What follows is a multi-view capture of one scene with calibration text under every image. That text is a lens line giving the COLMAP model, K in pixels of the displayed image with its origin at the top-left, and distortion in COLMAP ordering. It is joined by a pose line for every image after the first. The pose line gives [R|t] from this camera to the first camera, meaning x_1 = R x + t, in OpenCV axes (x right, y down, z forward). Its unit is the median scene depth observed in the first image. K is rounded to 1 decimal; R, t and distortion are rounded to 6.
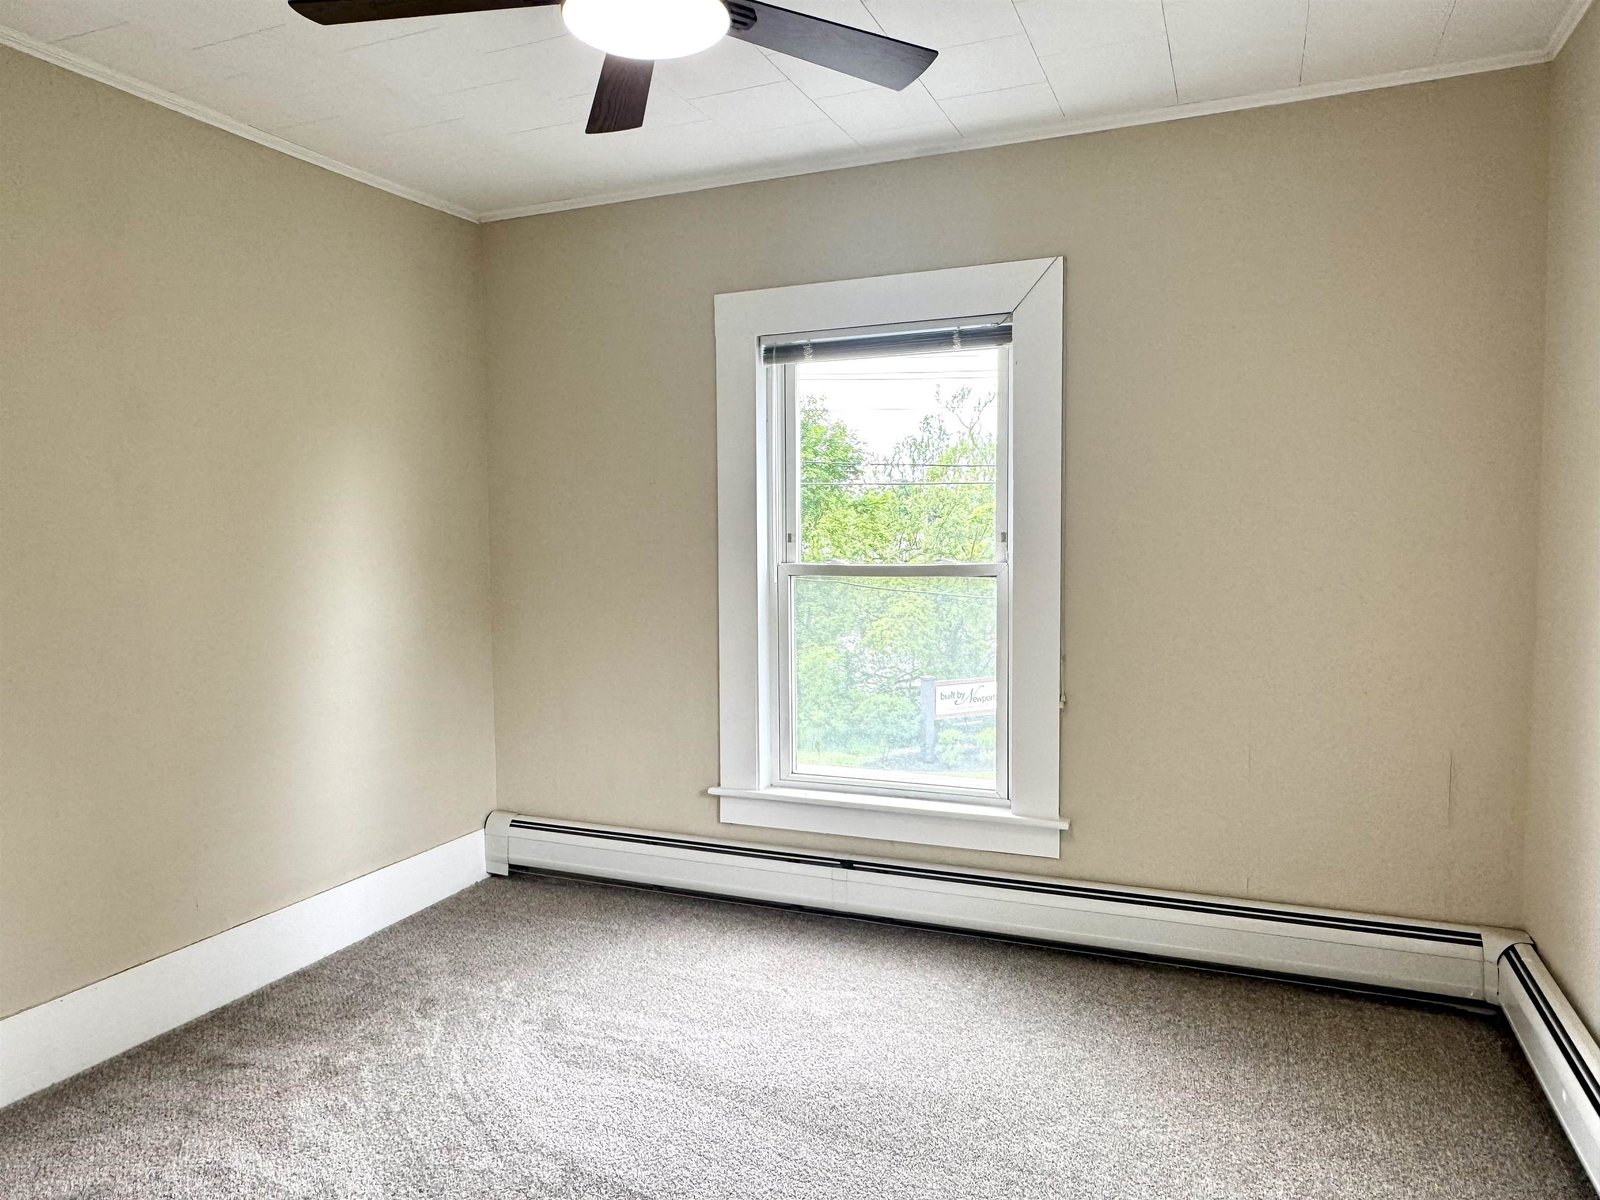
lens RADIAL K [[1090.3, 0, 791.6], [0, 1090.3, 595.3], [0, 0, 1]] dist [0.016388, -0.005625]
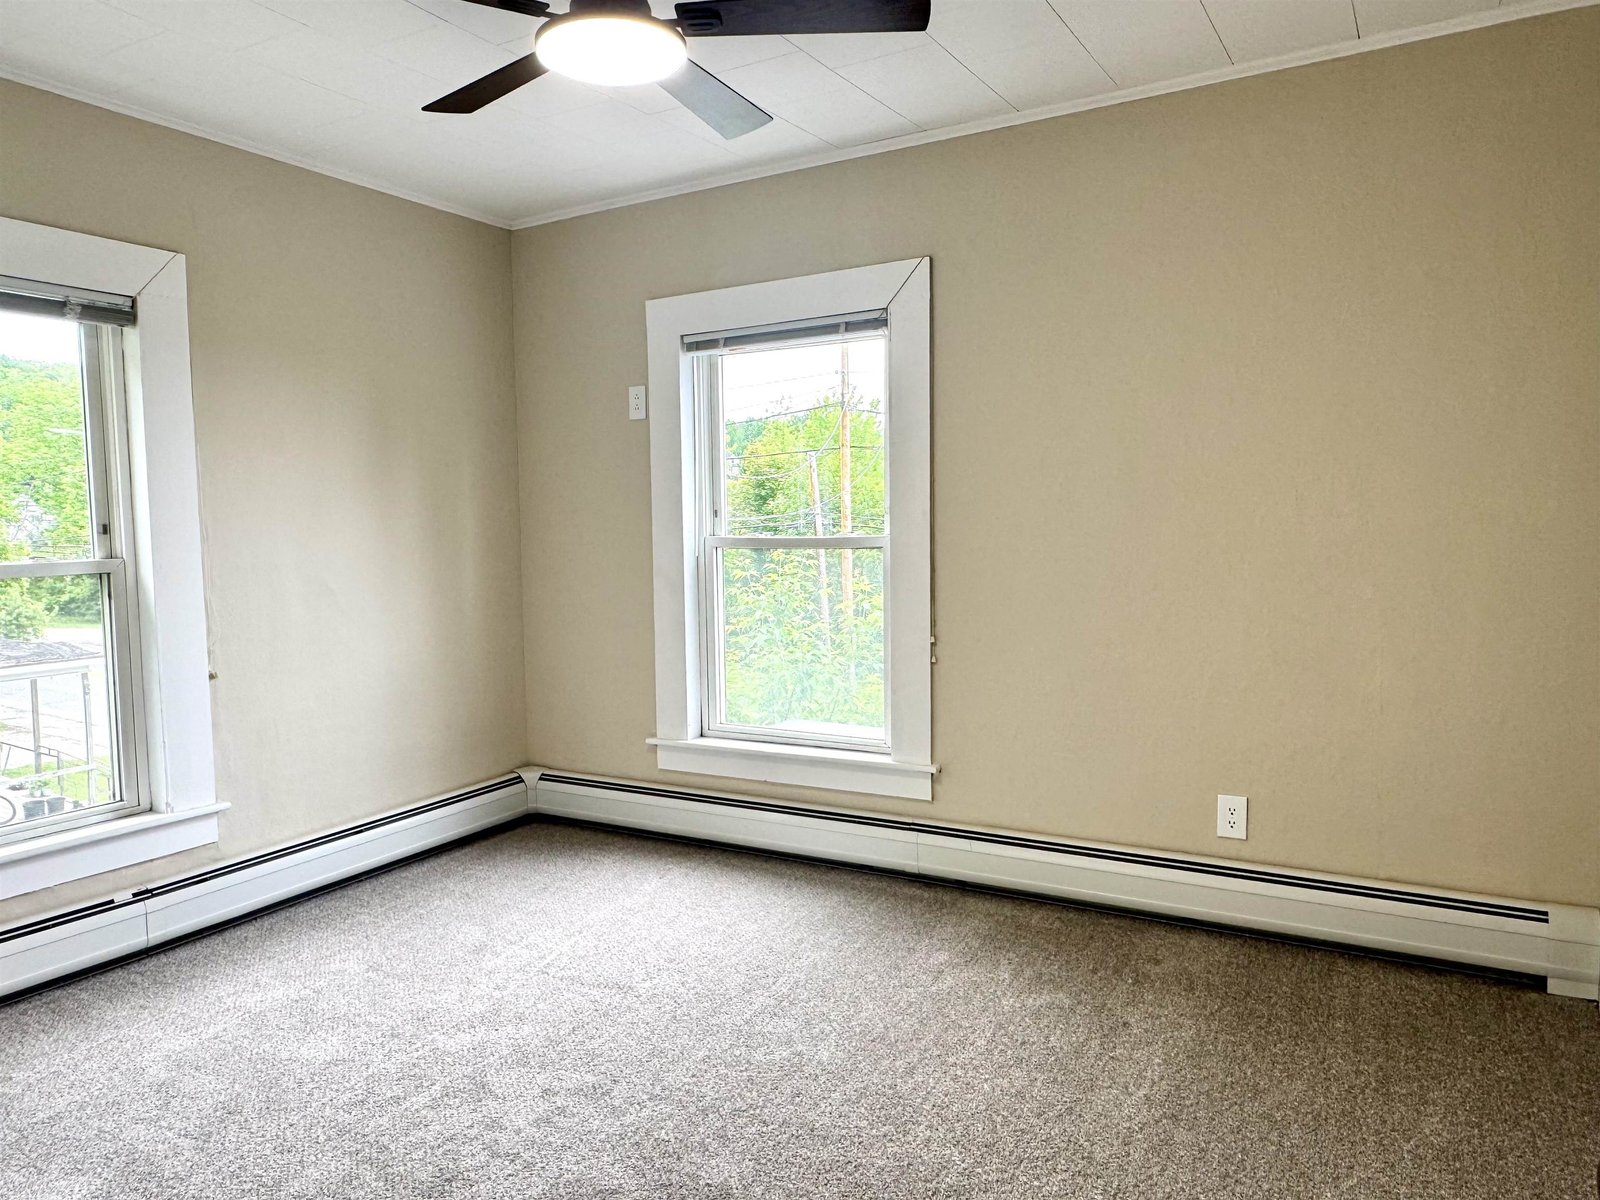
lens RADIAL K [[1090.3, 0, 796.1], [0, 1090.3, 592.4], [0, 0, 1]] dist [0.016388, -0.005625]
pose [[0.991052, -0.004399, -0.133404, 0.233248], [0.007386, 0.999733, 0.021897, 0.003669], [0.133272, -0.022686, 0.990820, -0.097552]]
